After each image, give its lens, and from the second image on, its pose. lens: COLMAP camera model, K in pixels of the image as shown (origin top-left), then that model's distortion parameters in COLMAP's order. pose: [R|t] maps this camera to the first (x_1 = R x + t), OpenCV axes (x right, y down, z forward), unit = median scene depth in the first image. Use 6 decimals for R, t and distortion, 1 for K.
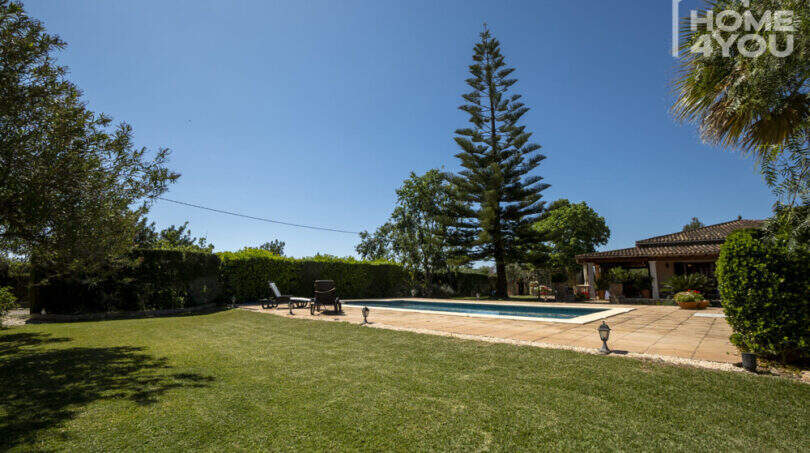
lens RADIAL K [[362.0, 0, 405.2], [0, 362.0, 229.4], [0, 0, 1]] dist [-0.045354, 0.018997]
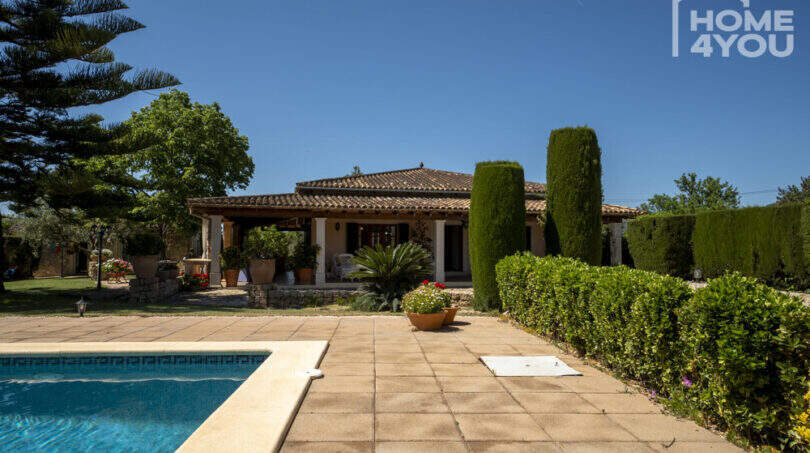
lens RADIAL K [[608.6, 0, 405.0], [0, 608.6, 226.5], [0, 0, 1]] dist [0.027424, 0.000379]
pose [[0.715225, 0.036959, 0.697917, 0.097791], [-0.113862, 0.991421, 0.064185, 0.021117], [-0.689557, -0.125373, 0.713297, 0.182475]]
